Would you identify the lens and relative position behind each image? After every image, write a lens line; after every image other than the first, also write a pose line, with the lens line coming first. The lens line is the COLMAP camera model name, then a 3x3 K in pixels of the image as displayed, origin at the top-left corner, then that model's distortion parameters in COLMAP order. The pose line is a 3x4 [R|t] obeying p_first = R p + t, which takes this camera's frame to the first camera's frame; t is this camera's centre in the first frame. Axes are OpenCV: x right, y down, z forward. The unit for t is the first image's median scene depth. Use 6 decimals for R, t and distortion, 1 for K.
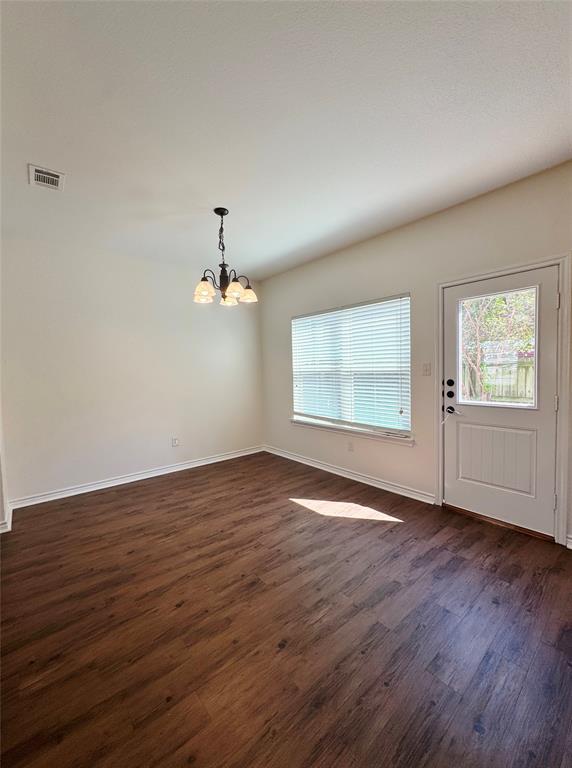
lens RADIAL K [[306.2, 0, 283.1], [0, 306.2, 380.4], [0, 0, 1]] dist [0.003499, 0.000011]
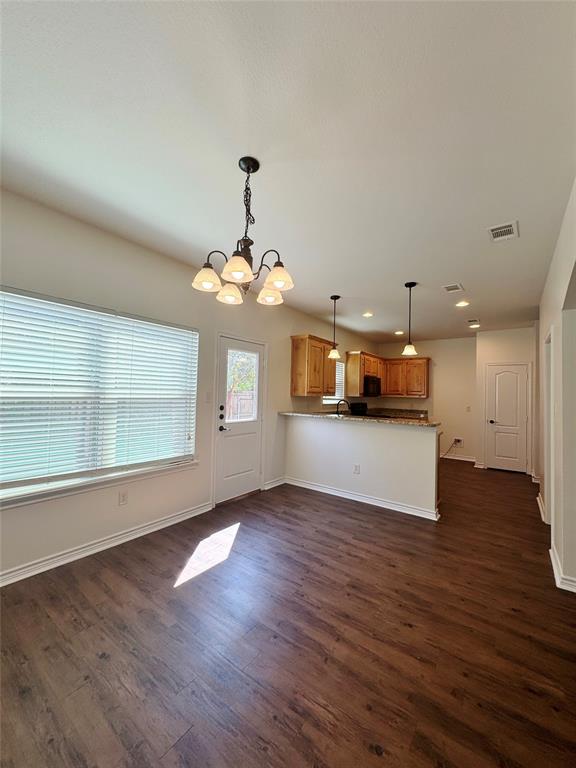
lens RADIAL K [[306.2, 0, 288.5], [0, 306.2, 386.4], [0, 0, 1]] dist [0.003499, 0.000011]
pose [[-0.237816, 0.041968, 0.970403, -0.939880], [0.016166, 0.999099, -0.039247, -0.033660], [-0.971176, 0.006354, -0.238280, 1.197819]]
